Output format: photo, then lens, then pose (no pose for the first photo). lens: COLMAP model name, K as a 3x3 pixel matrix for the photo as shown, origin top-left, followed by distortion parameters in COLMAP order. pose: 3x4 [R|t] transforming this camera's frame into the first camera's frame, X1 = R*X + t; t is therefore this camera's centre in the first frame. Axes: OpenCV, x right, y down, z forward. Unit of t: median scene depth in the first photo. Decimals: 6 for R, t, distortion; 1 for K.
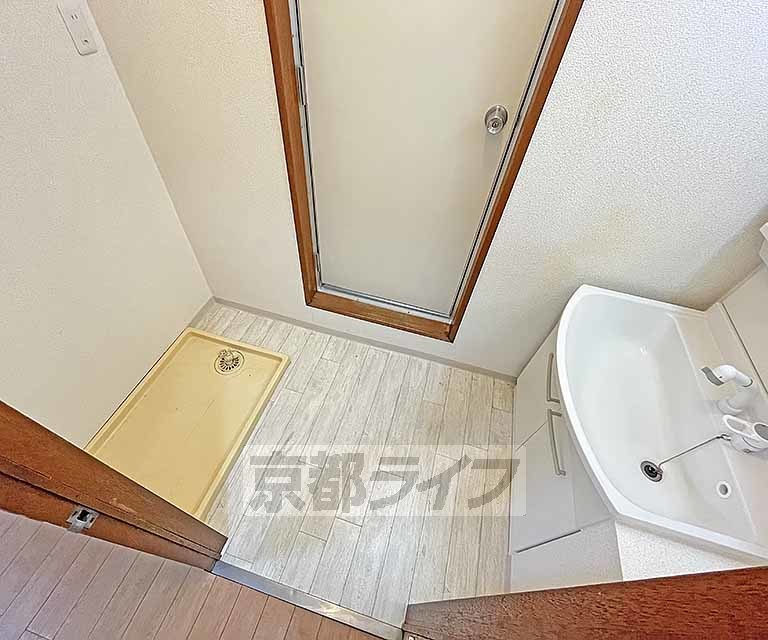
lens RADIAL K [[350.7, 0, 384.0], [0, 350.7, 320.0], [0, 0, 1]] dist [-0.001785, -0.000081]
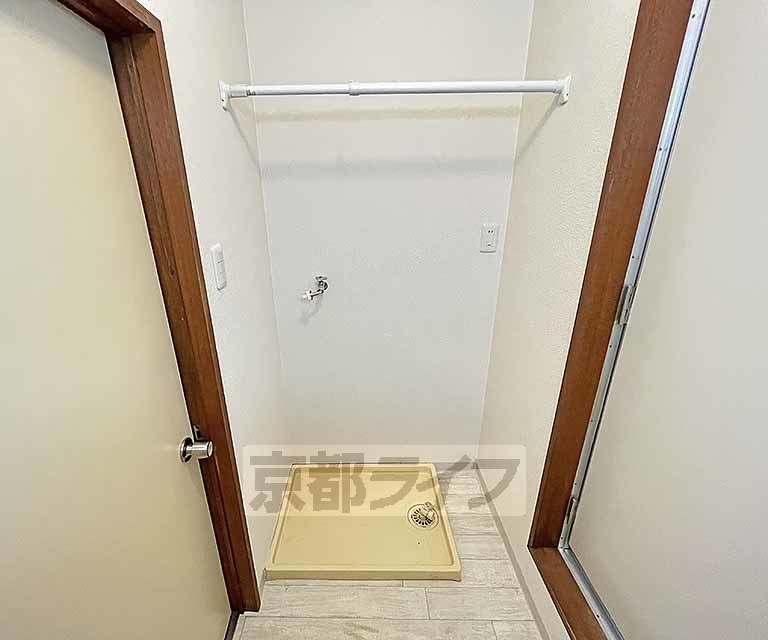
lens RADIAL K [[350.7, 0, 384.0], [0, 350.7, 320.0], [0, 0, 1]] dist [-0.001785, -0.000081]
pose [[0.306073, 0.258888, -0.916131, 0.232537], [-0.722140, 0.690201, -0.046220, -0.117590], [0.620349, 0.675721, 0.398205, 0.207515]]
